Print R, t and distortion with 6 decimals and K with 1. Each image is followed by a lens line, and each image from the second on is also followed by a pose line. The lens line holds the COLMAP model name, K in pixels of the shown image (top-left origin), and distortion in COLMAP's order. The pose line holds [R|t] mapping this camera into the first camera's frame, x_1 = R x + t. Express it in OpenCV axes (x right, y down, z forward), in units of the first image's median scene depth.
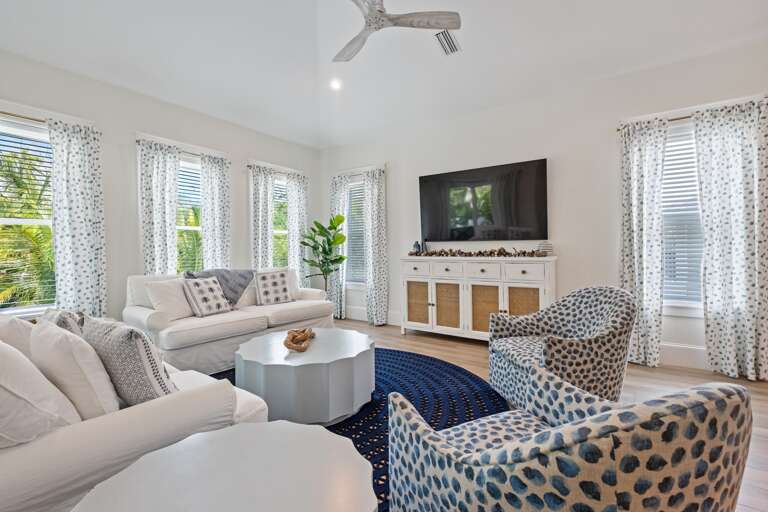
lens RADIAL K [[337.6, 0, 381.7], [0, 337.6, 249.5], [0, 0, 1]] dist [0.009096, -0.001950]
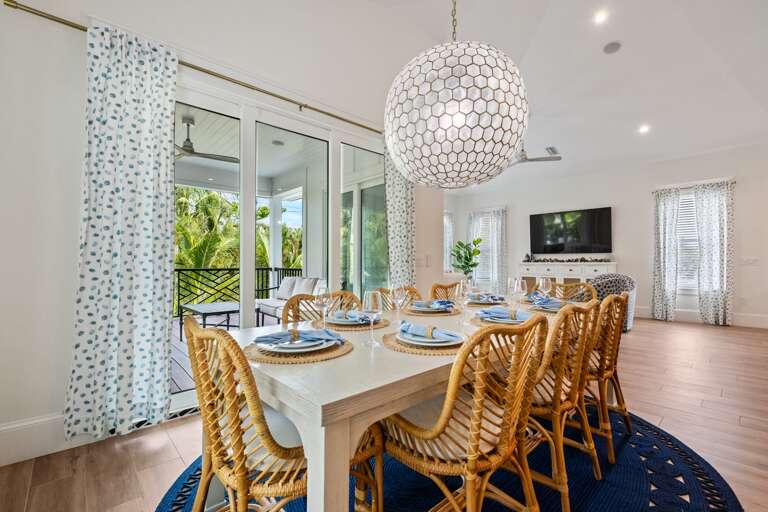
lens RADIAL K [[337.6, 0, 385.6], [0, 337.6, 258.7], [0, 0, 1]] dist [0.009096, -0.001950]
pose [[0.977657, 0.009448, -0.209993, -0.238566], [-0.012557, 0.999830, -0.013473, 0.033202], [0.209830, 0.015809, 0.977610, -0.805870]]
